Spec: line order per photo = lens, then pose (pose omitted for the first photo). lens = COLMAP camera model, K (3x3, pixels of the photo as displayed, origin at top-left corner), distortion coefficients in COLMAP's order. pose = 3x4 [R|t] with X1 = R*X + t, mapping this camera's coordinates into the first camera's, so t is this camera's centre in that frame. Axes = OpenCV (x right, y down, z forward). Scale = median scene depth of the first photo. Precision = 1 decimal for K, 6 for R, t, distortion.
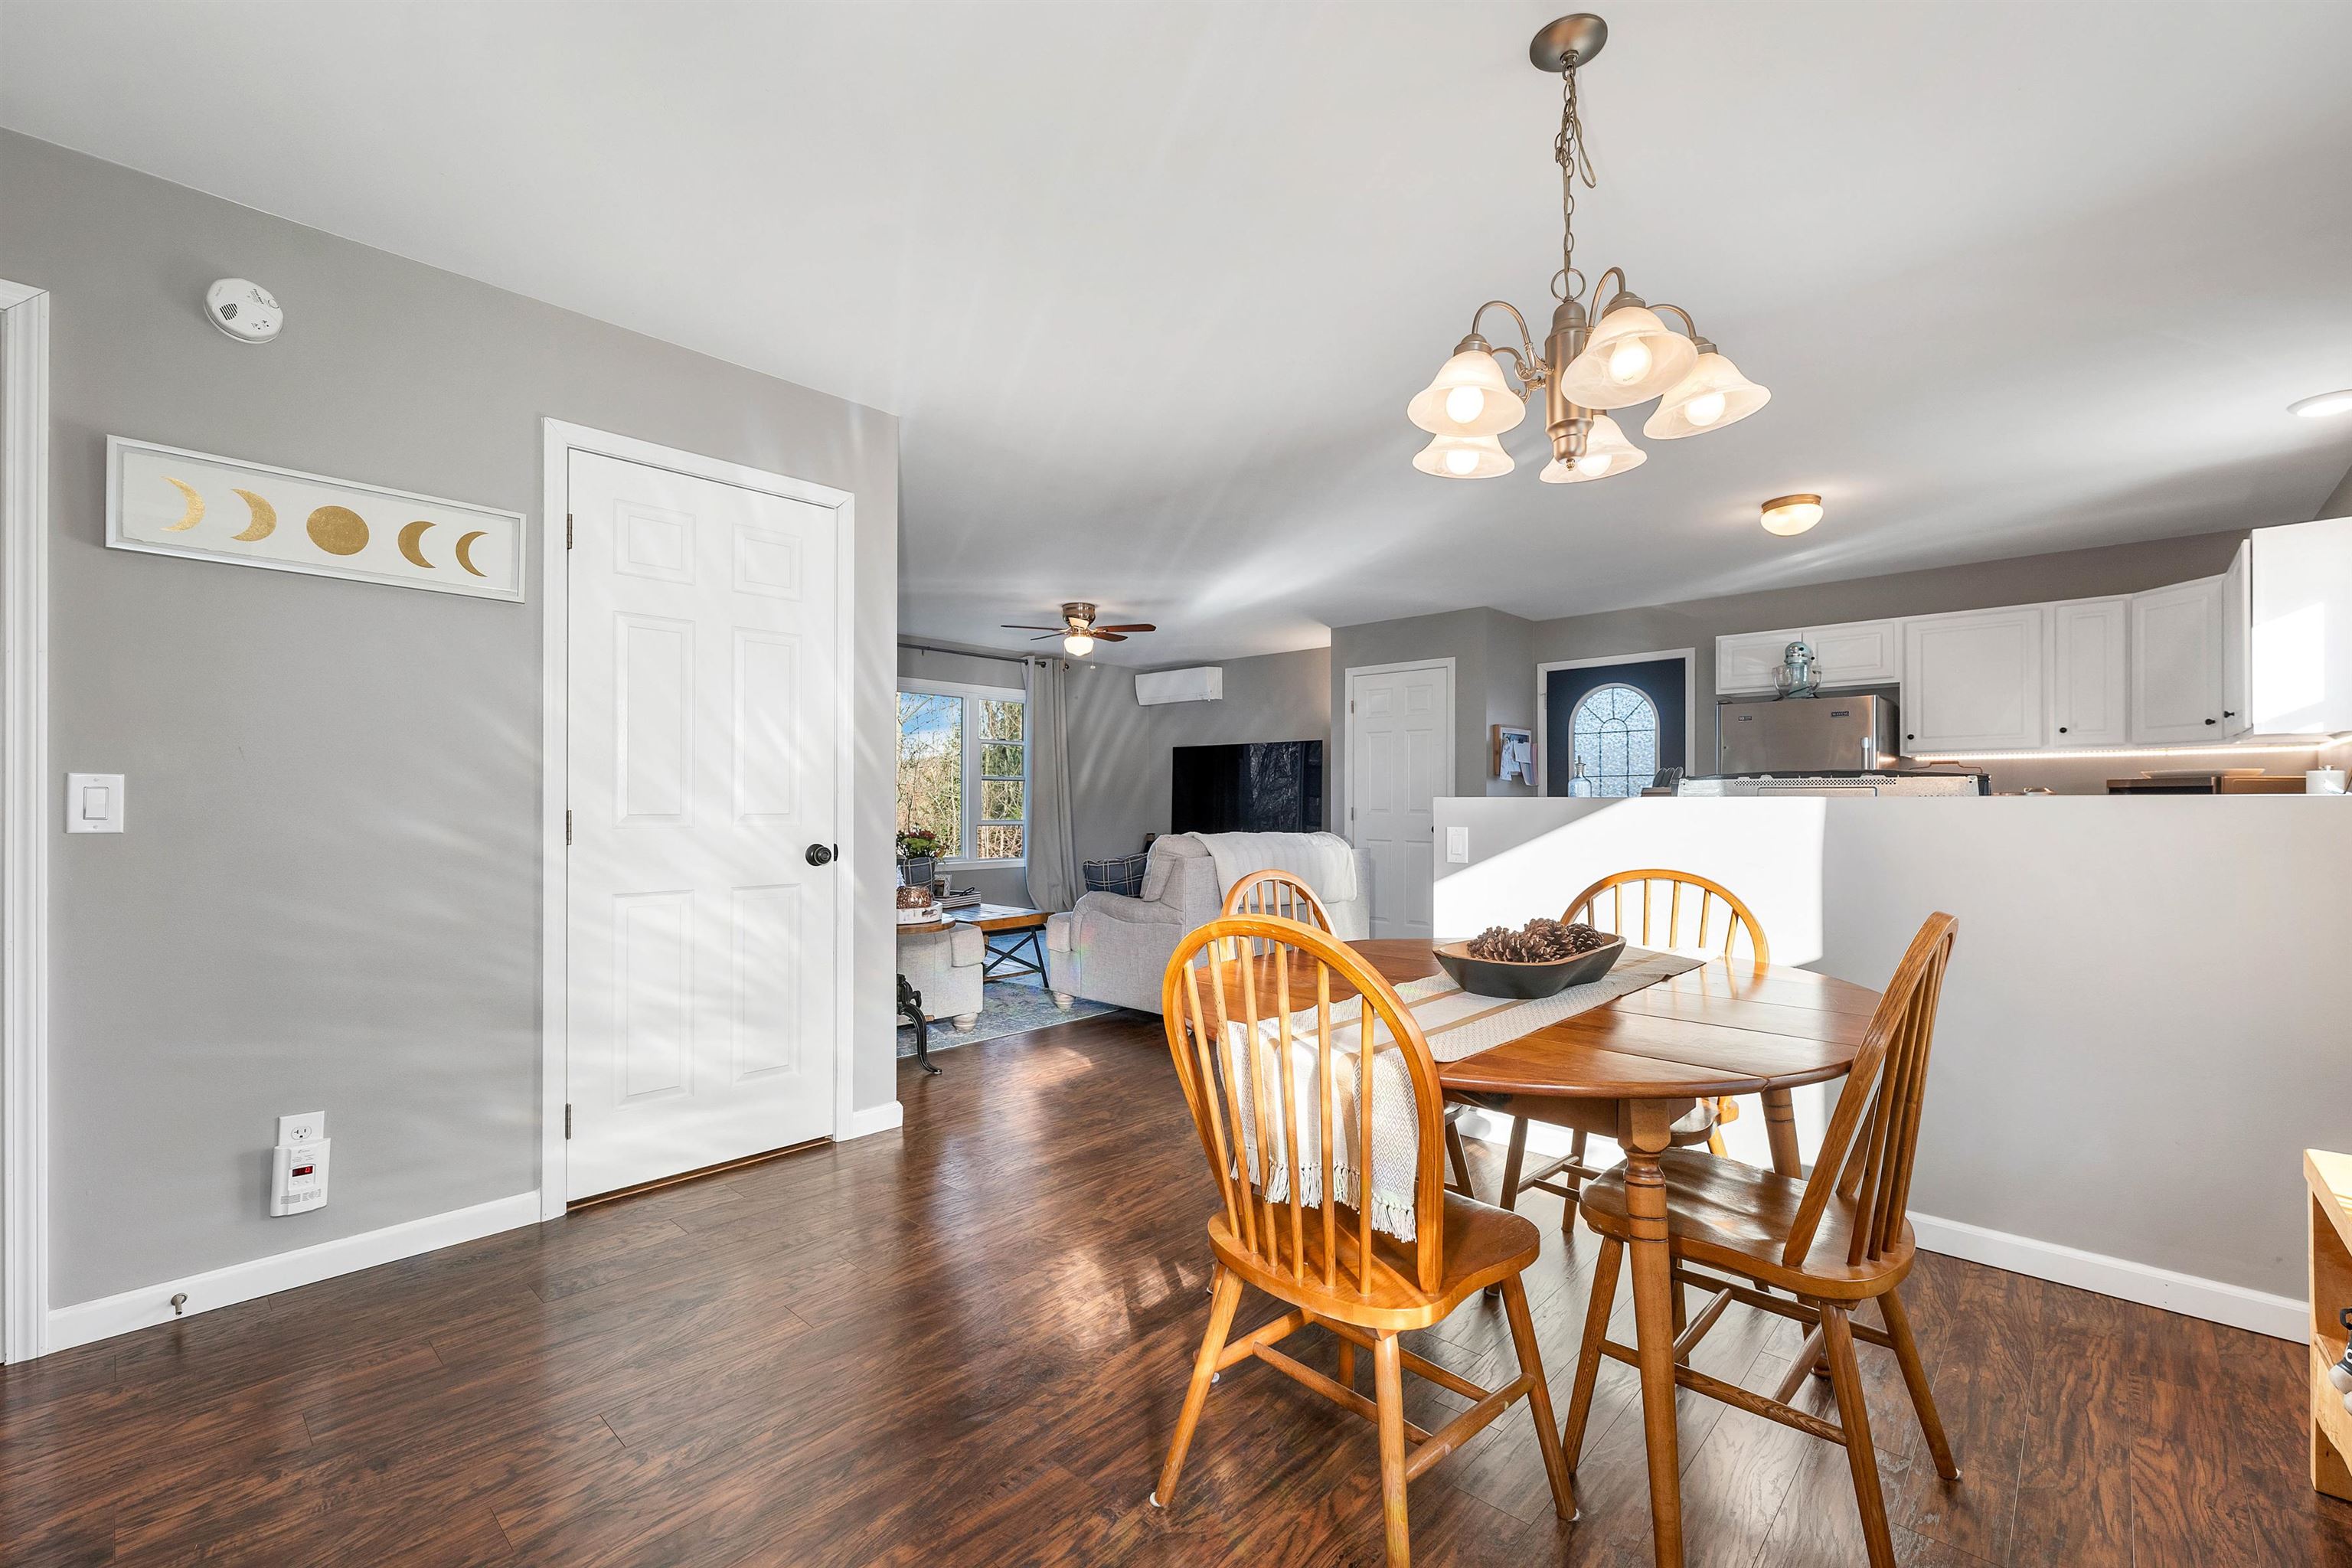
lens RADIAL K [[989.5, 0, 1189.2], [0, 989.5, 804.2], [0, 0, 1]] dist [0.006782, -0.001234]
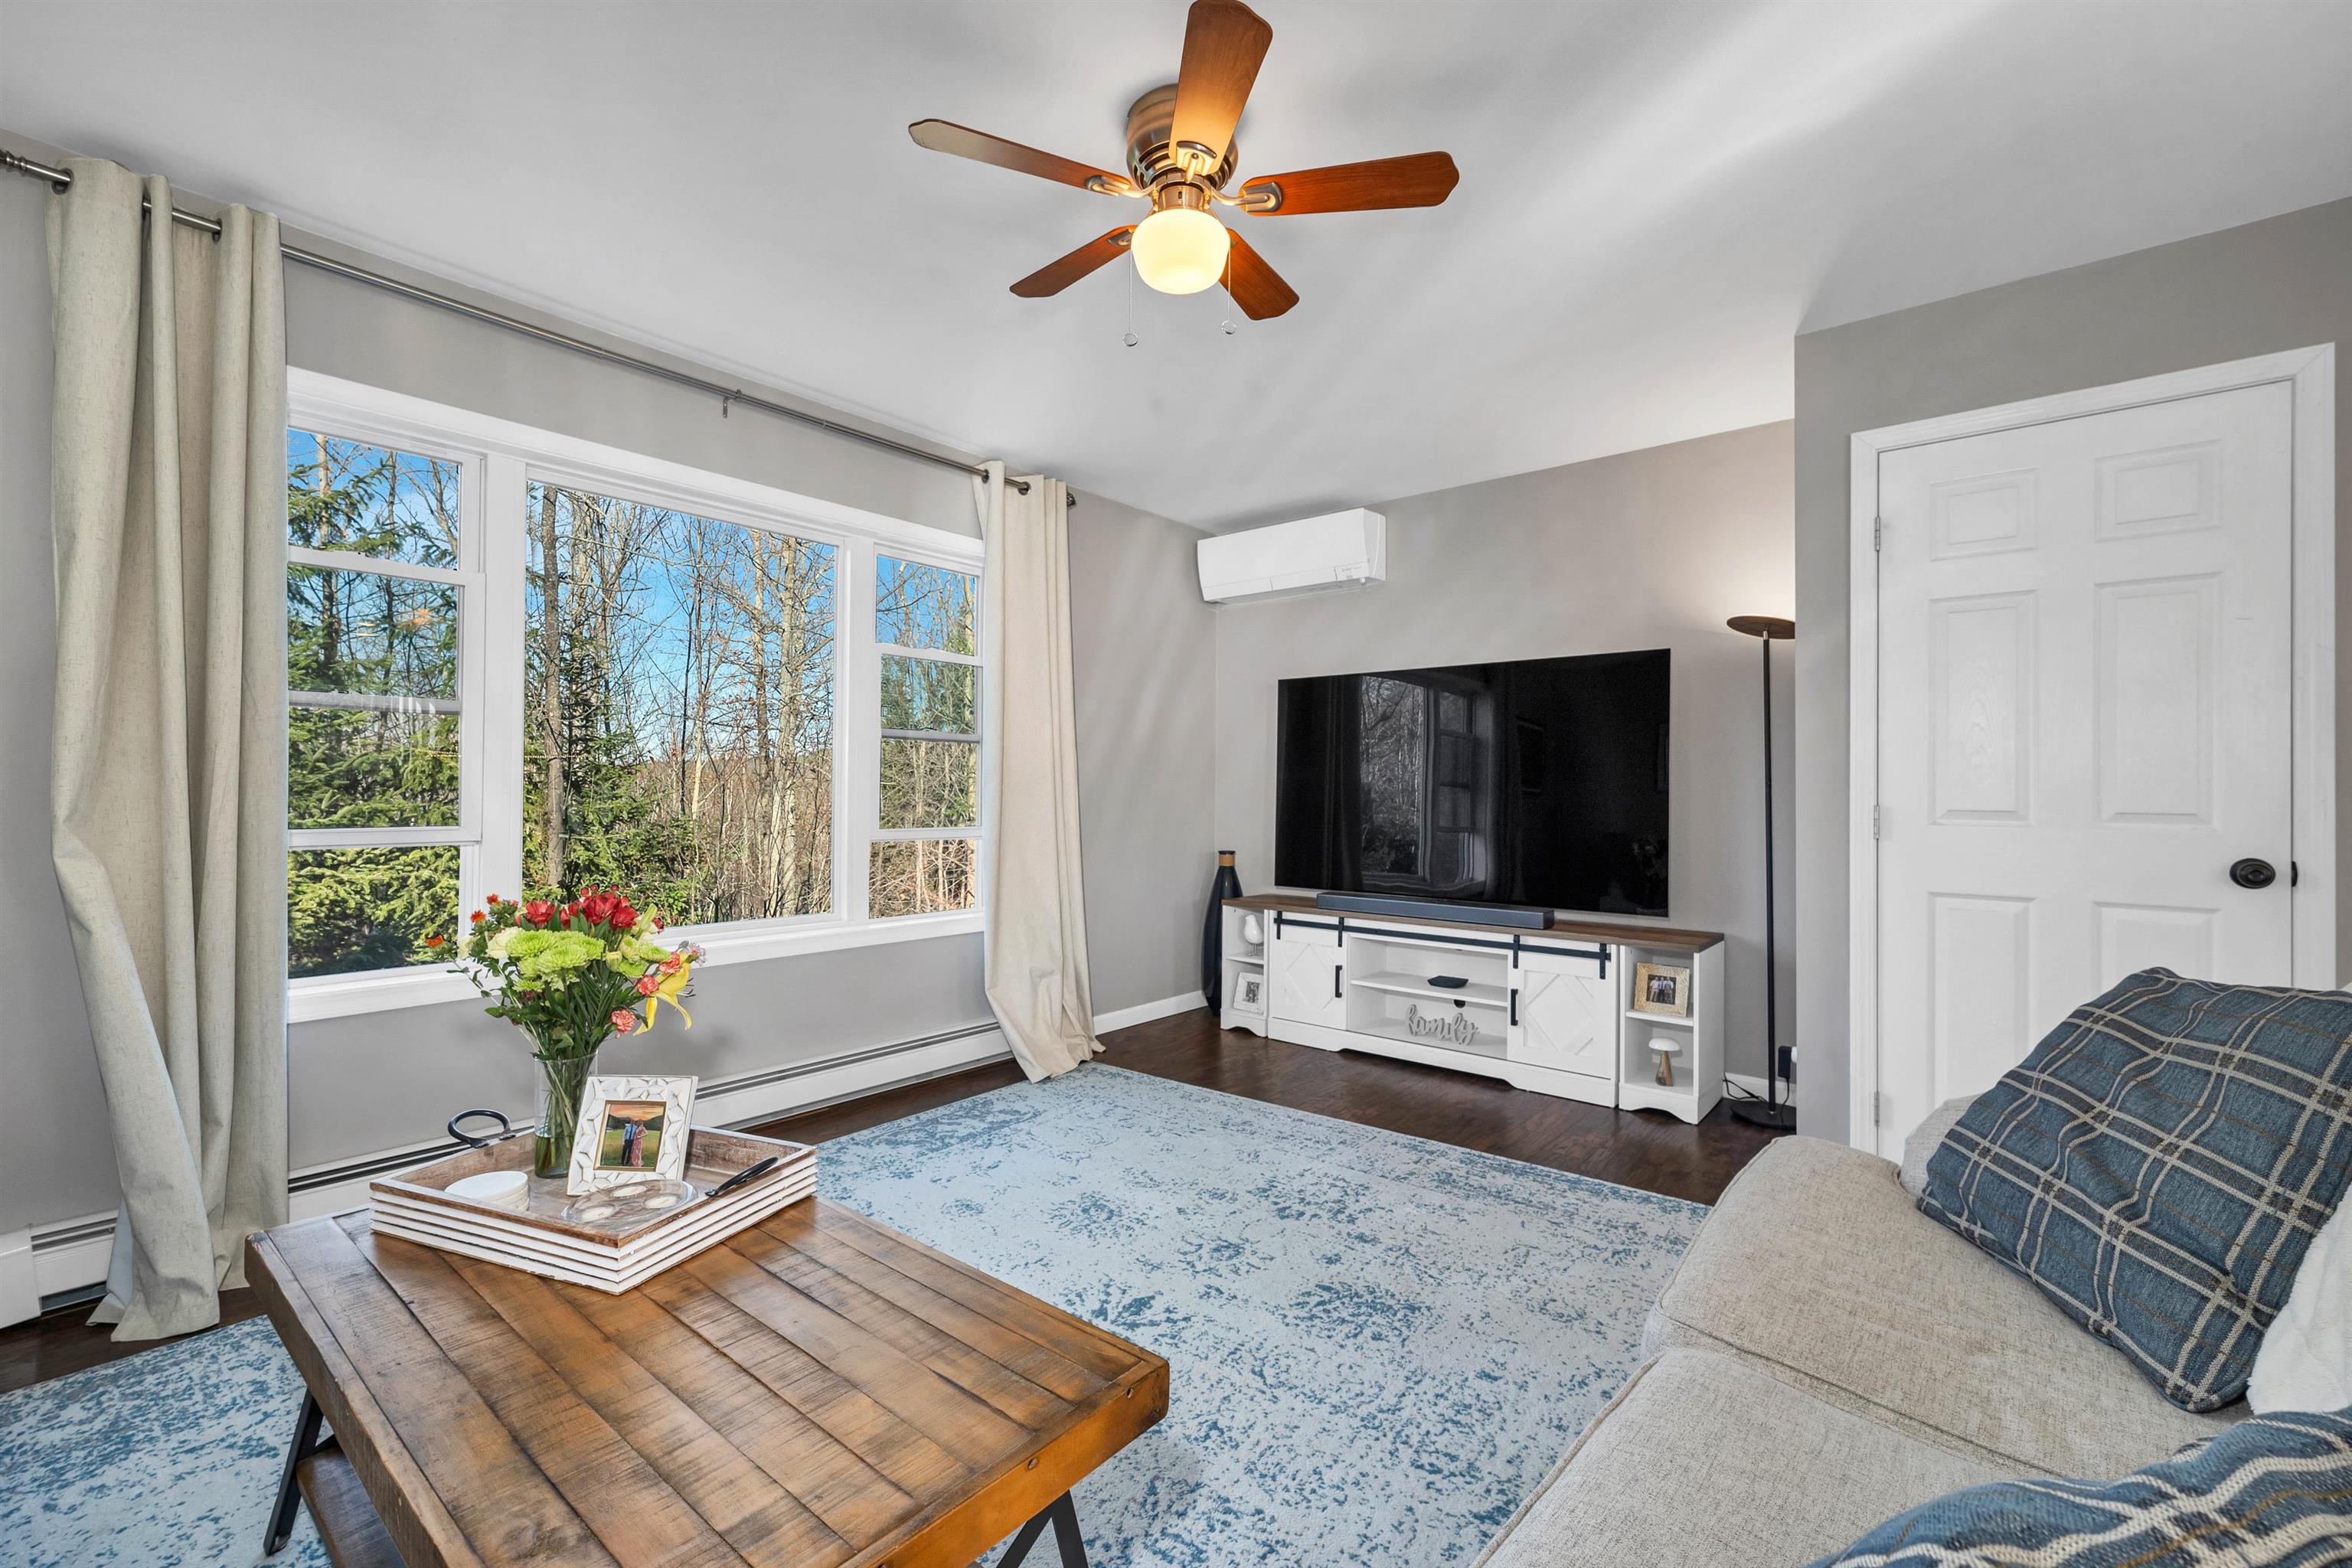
lens RADIAL K [[989.5, 0, 1175.1], [0, 989.5, 786.9], [0, 0, 1]] dist [0.006782, -0.001234]
pose [[0.998984, 0.005120, 0.044773, -0.127277], [-0.004939, 0.999979, -0.004140, -0.000430], [-0.044793, 0.003915, 0.998989, 0.708717]]
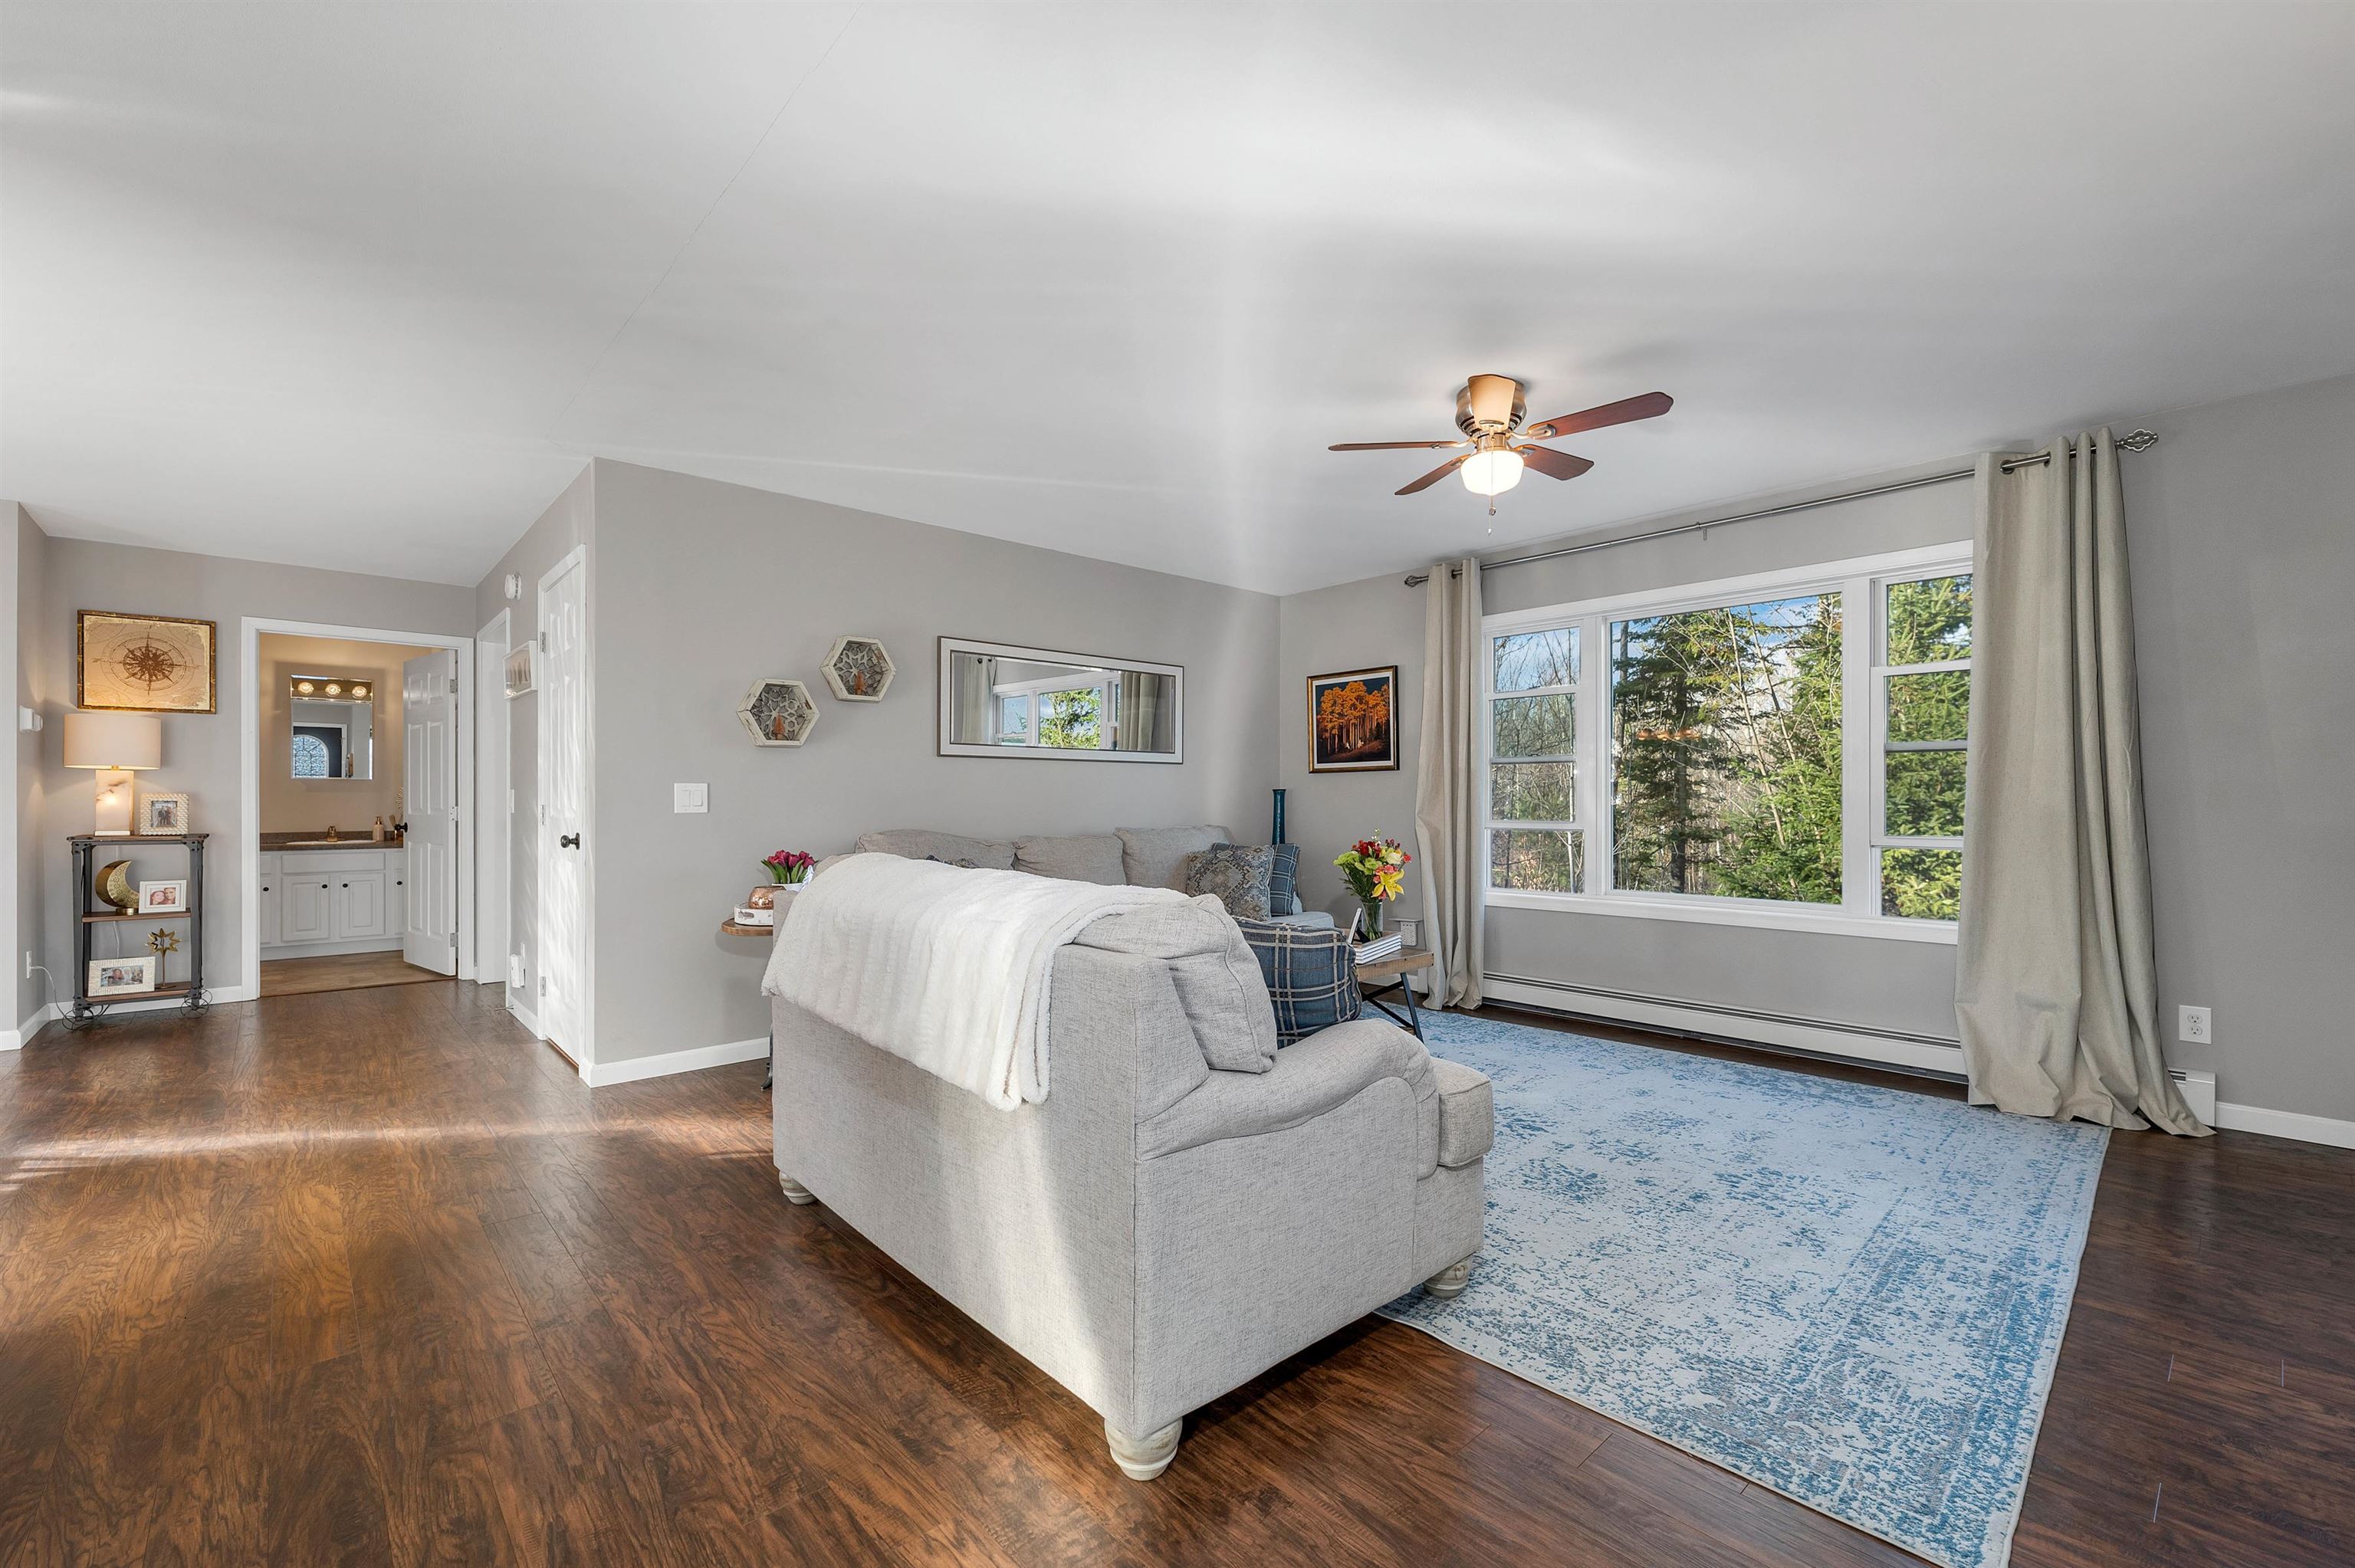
lens RADIAL K [[990.7, 0, 1188.0], [0, 990.7, 804.8], [0, 0, 1]] dist [0.006782, -0.001234]
pose [[-0.083315, 0.003201, -0.996518, 0.394449], [0.003867, 0.999988, 0.002889, -0.000836], [0.996516, -0.003612, -0.083327, 0.897926]]
